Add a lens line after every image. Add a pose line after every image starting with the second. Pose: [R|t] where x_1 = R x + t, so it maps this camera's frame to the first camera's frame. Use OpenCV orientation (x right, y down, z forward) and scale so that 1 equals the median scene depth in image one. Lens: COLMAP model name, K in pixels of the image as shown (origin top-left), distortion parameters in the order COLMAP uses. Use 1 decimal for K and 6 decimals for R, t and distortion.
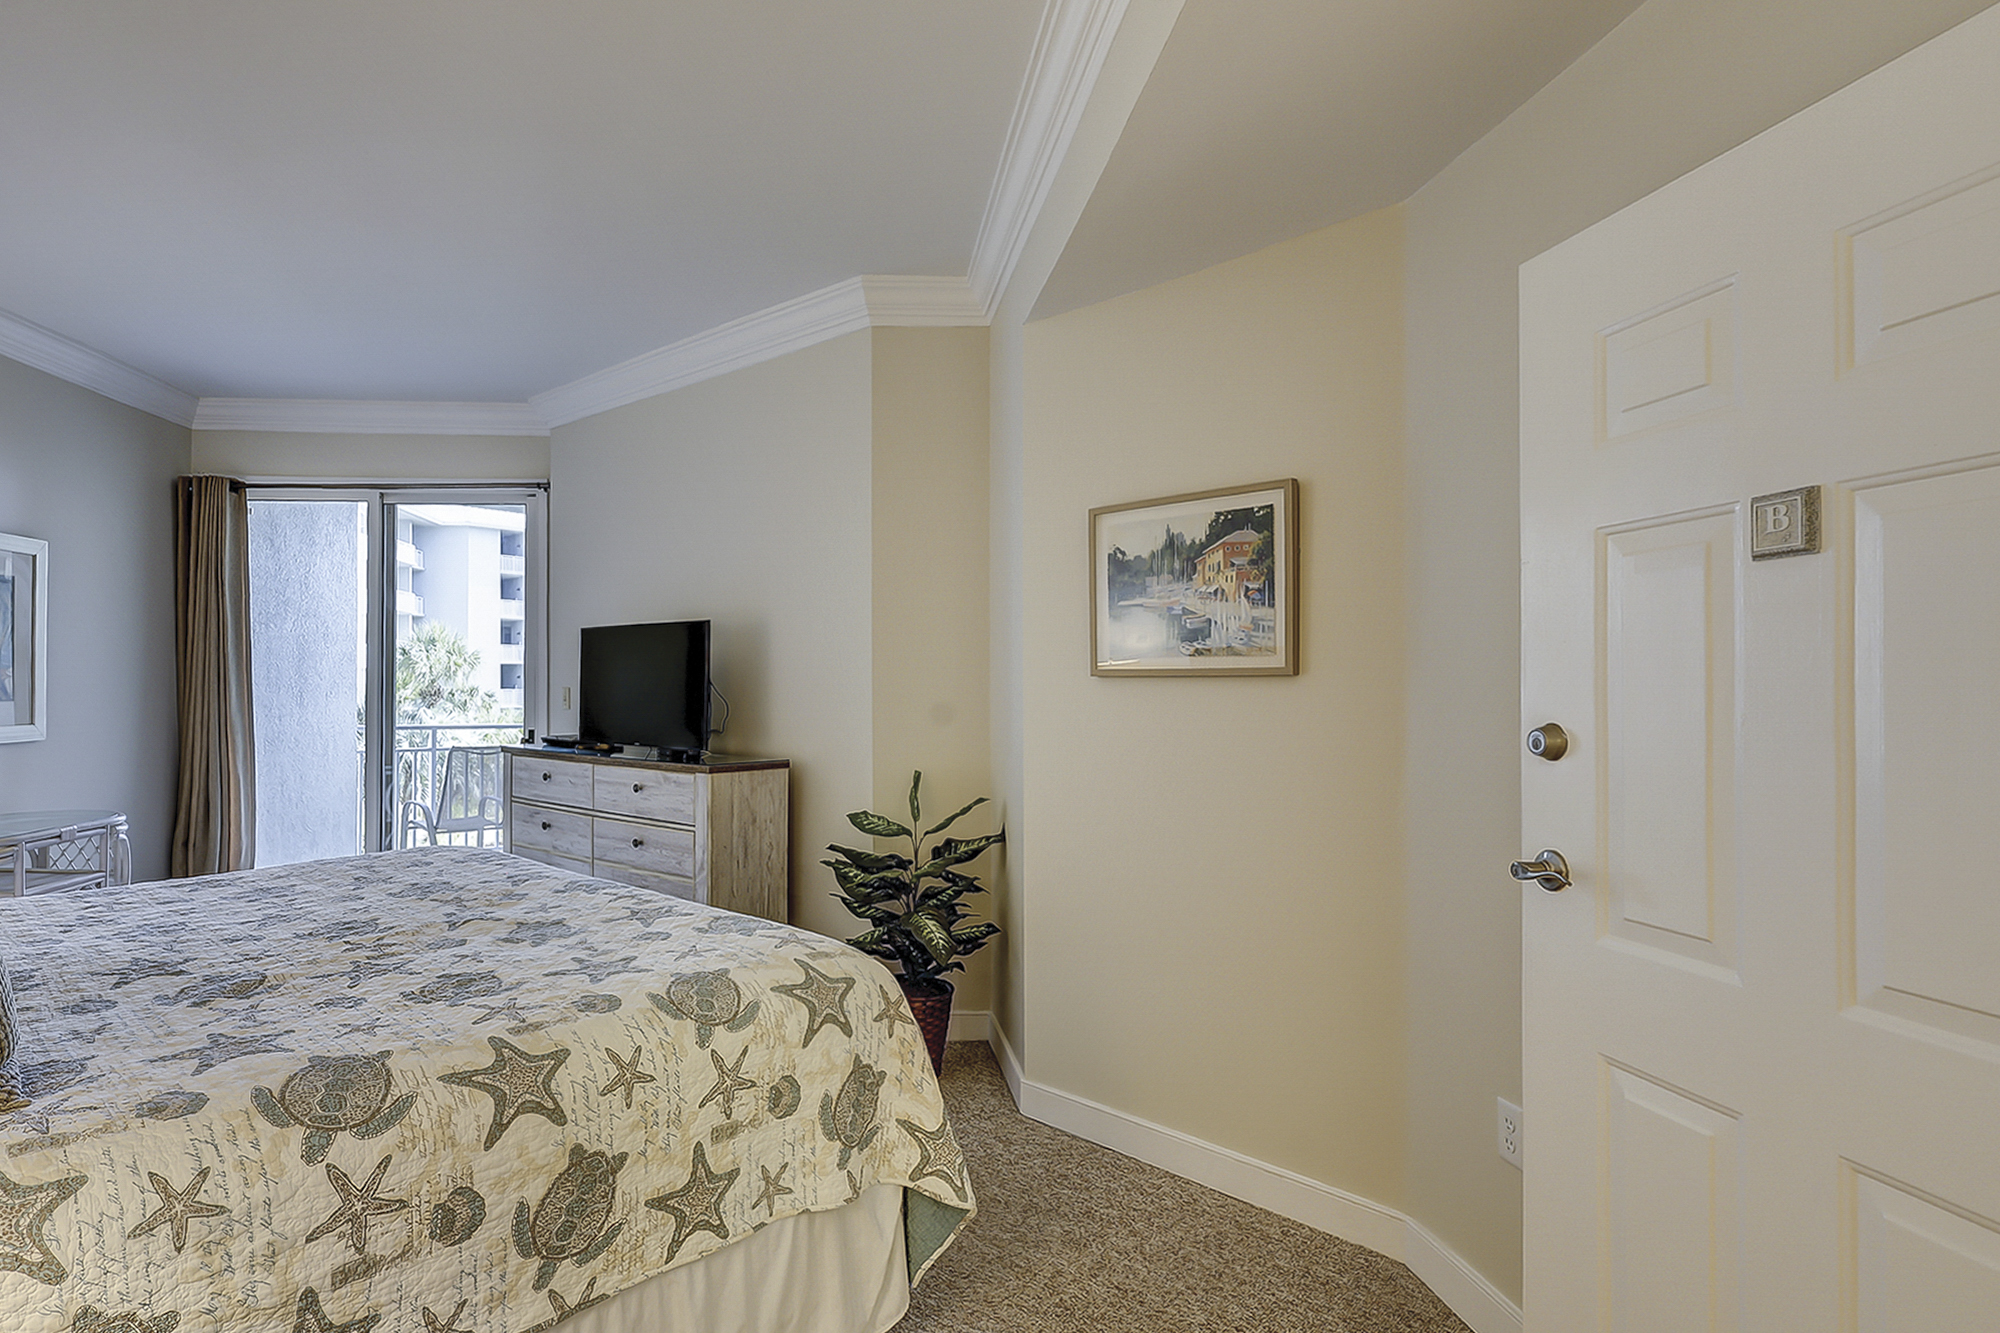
lens RADIAL K [[1024.7, 0, 889.0], [0, 1024.7, 668.7], [0, 0, 1]] dist [0.012123, -0.000340]
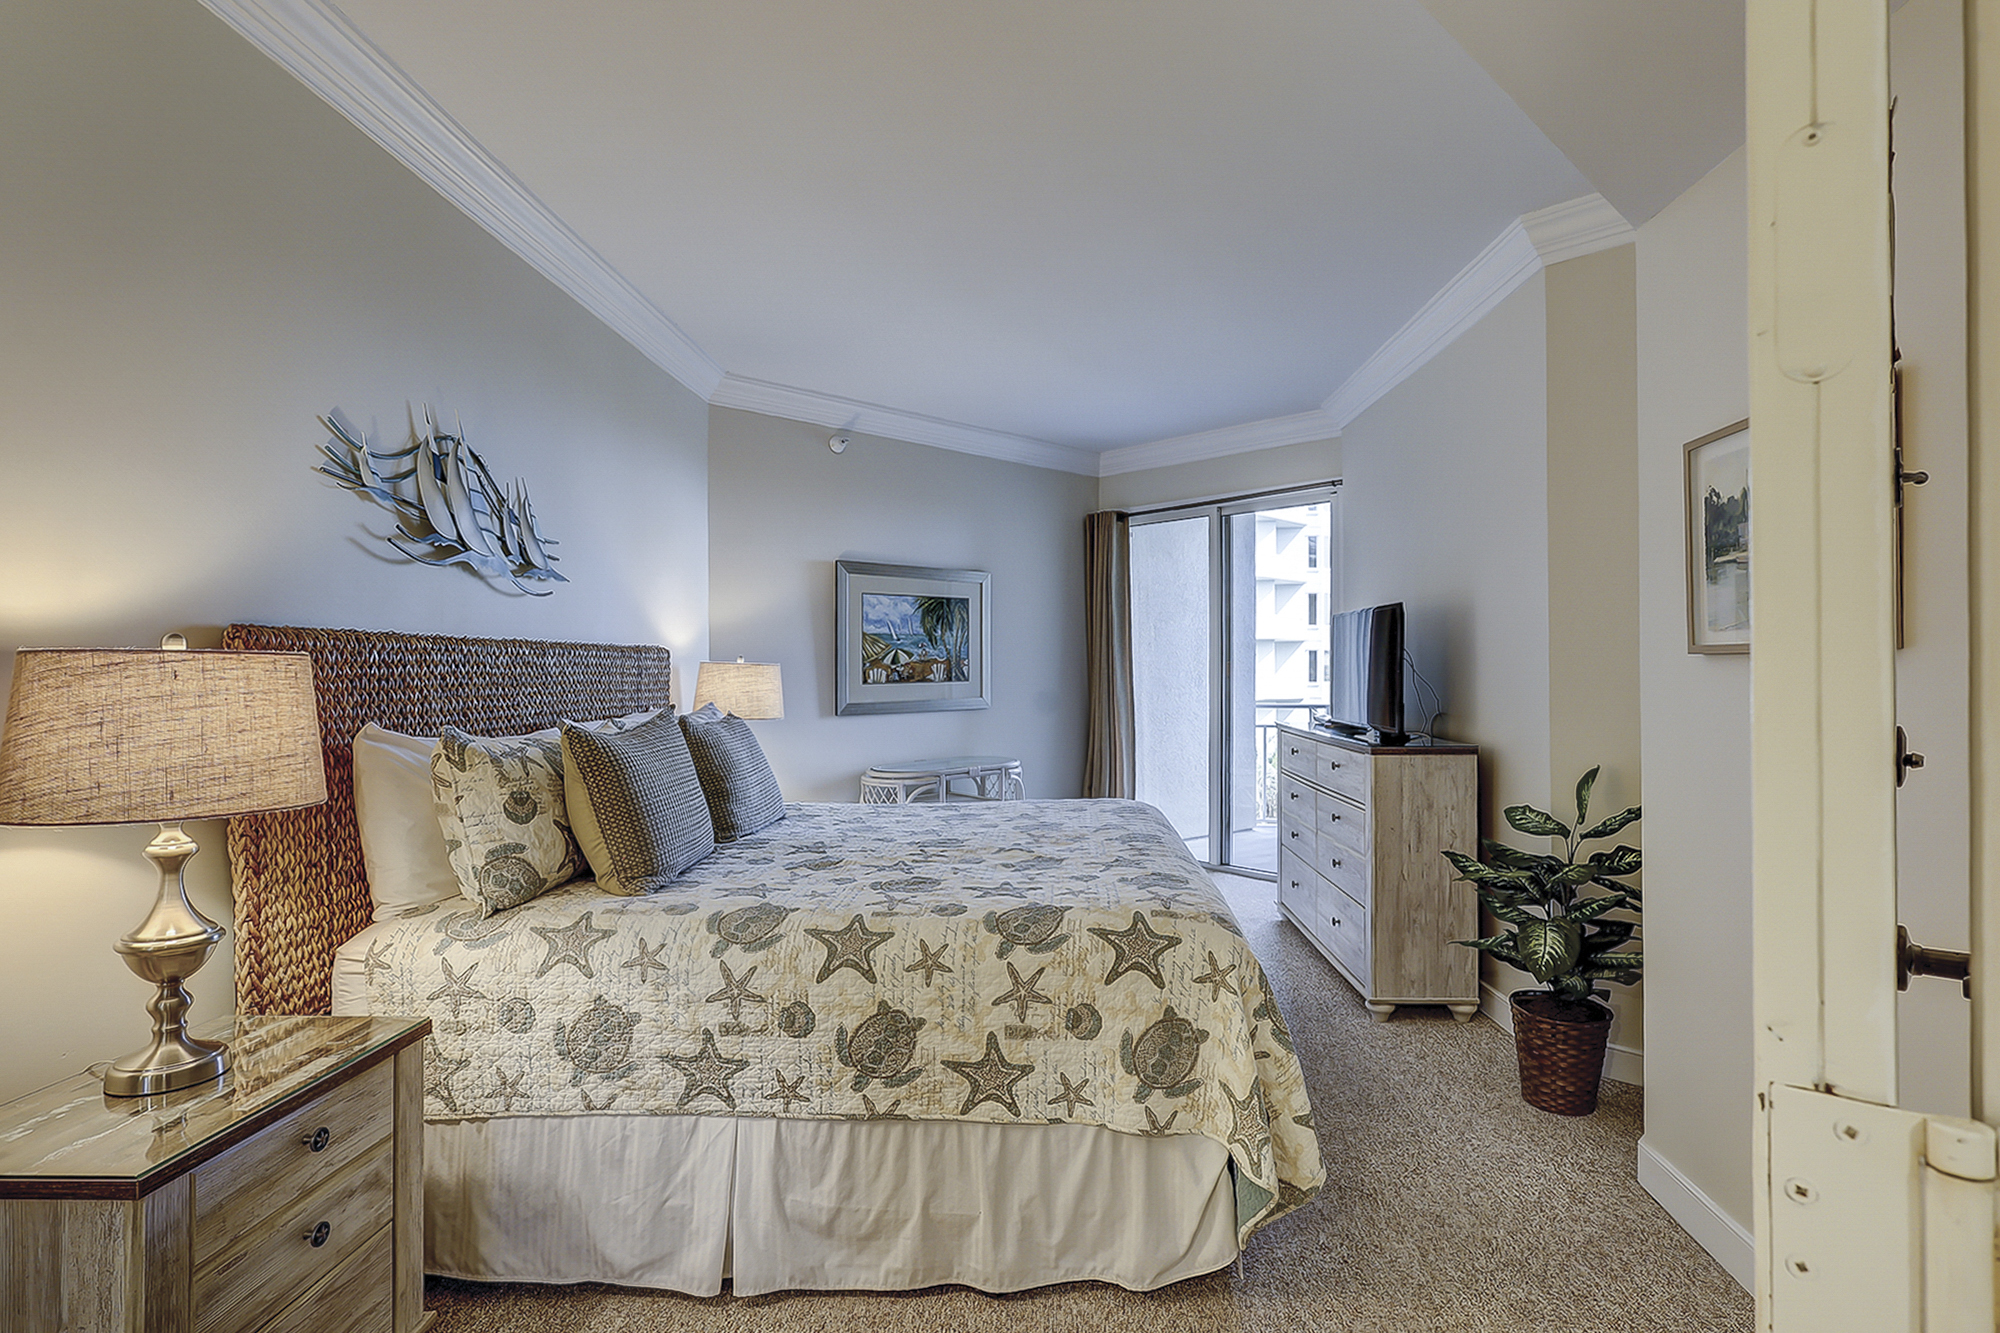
lens RADIAL K [[971.2, 0, 1003.4], [0, 971.2, 647.2], [0, 0, 1]] dist [0.002455, -0.000733]
pose [[0.699546, -0.022947, -0.714219, 0.641968], [0.019719, 0.999724, -0.012805, 0.002382], [0.714315, -0.005126, 0.699805, 0.162287]]
